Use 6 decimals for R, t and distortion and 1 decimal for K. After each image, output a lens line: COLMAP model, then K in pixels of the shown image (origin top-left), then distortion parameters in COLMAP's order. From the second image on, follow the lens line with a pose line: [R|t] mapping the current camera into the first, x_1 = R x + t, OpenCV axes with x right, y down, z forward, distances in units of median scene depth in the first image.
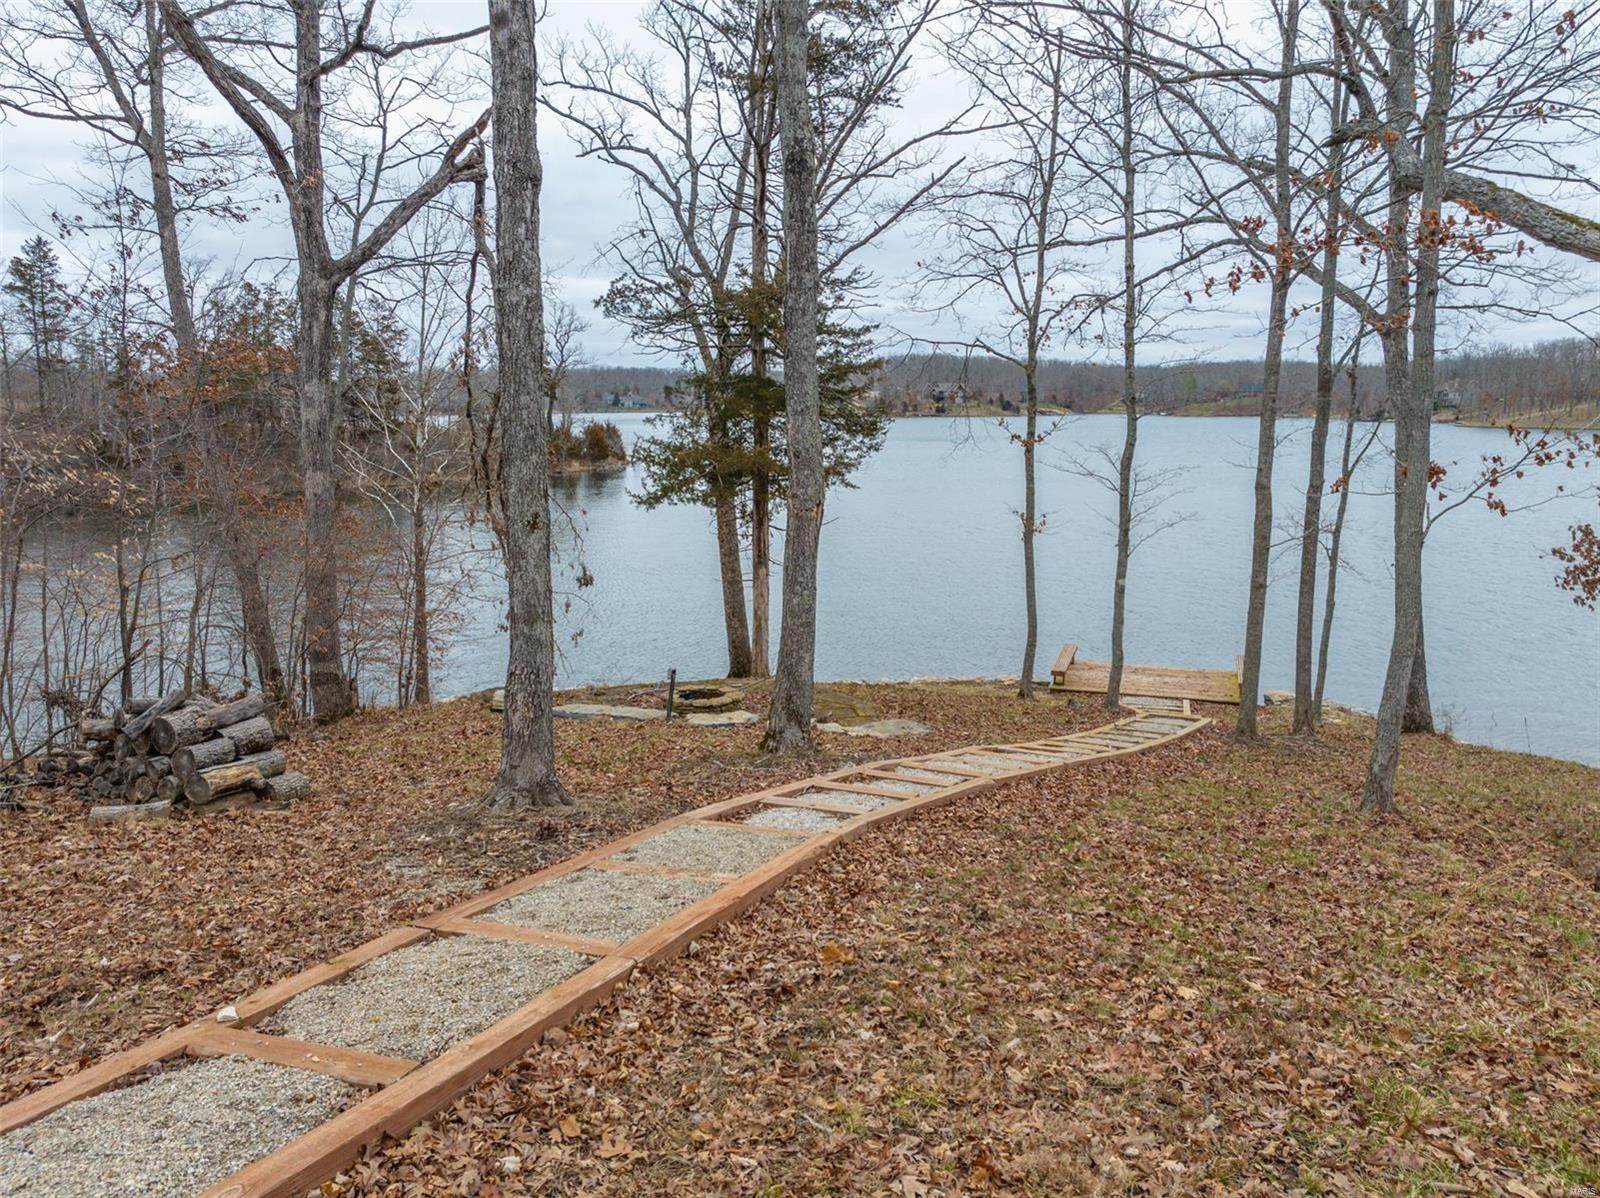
lens RADIAL K [[1102.9, 0, 800.0], [0, 1102.9, 599.0], [0, 0, 1]] dist [-0.005685, -0.001352]
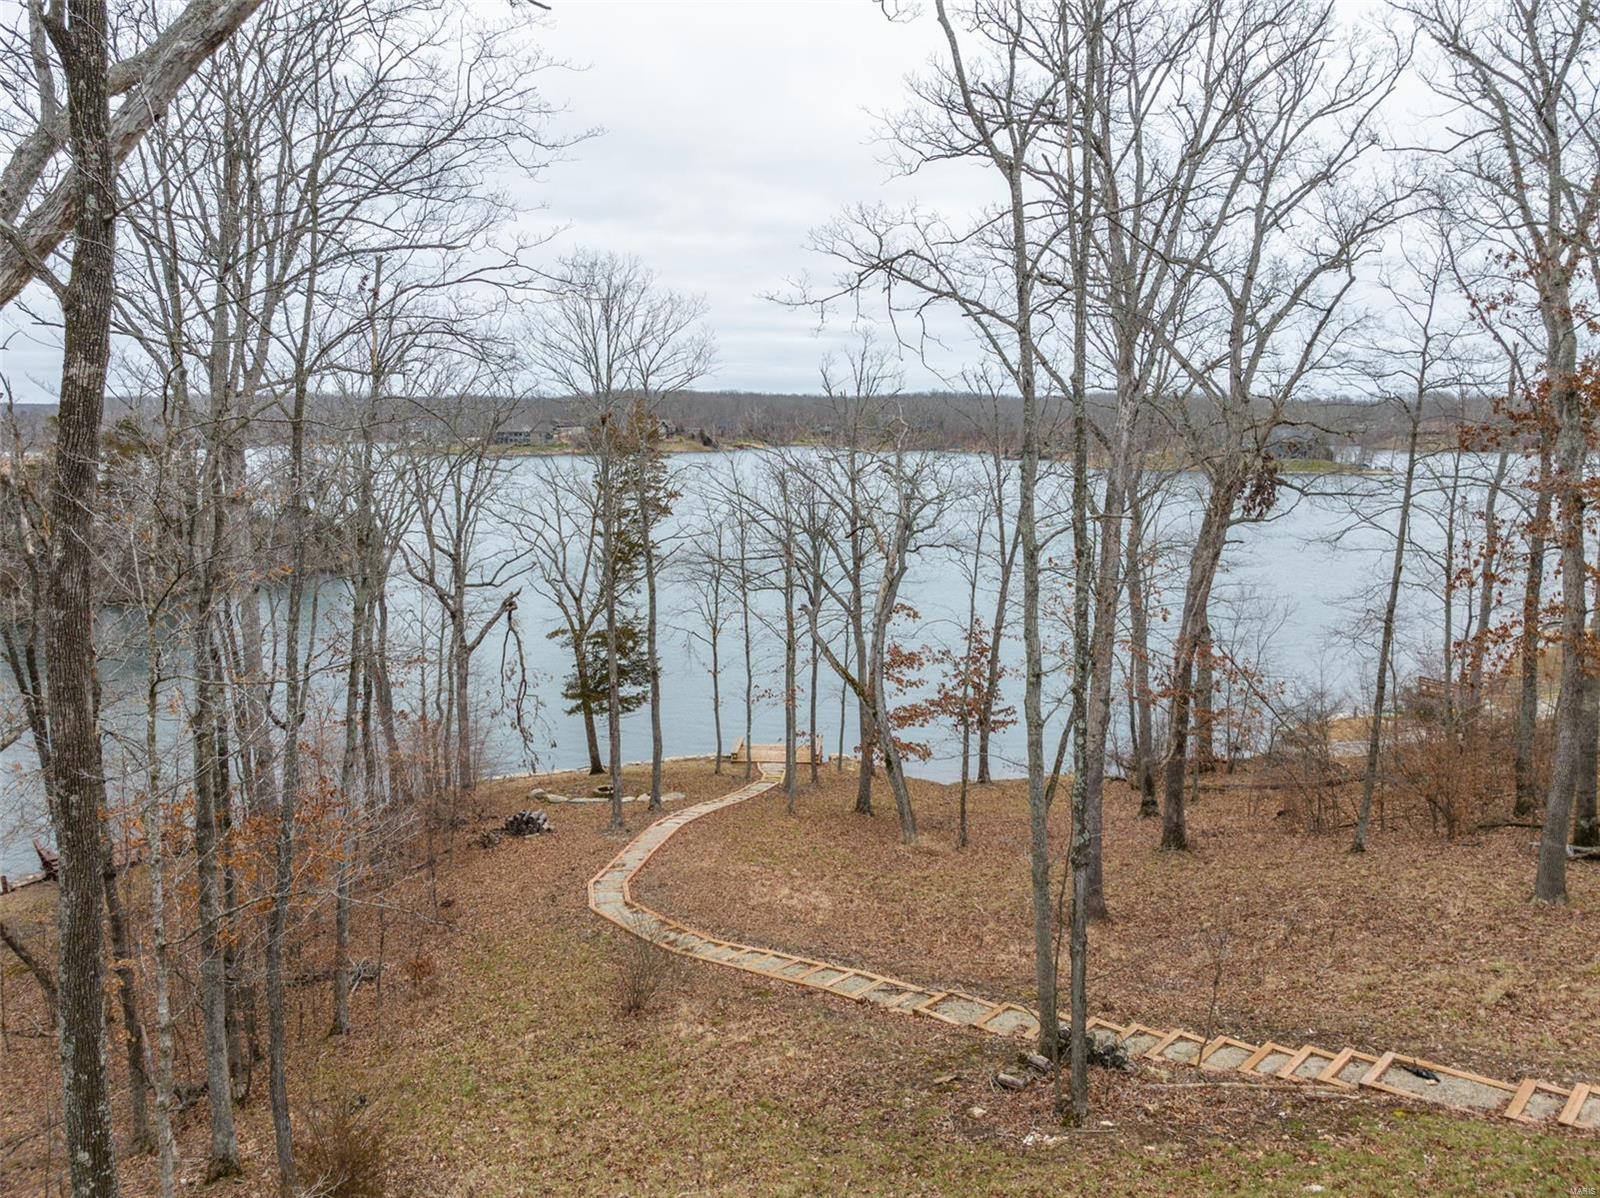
lens RADIAL K [[1102.9, 0, 800.0], [0, 1102.9, 599.0], [0, 0, 1]] dist [-0.005685, -0.001352]
pose [[0.964981, -0.036862, 0.259716, -0.409156], [0.040498, 0.999142, -0.008661, -0.454790], [-0.259174, 0.018876, 0.965646, -2.406445]]
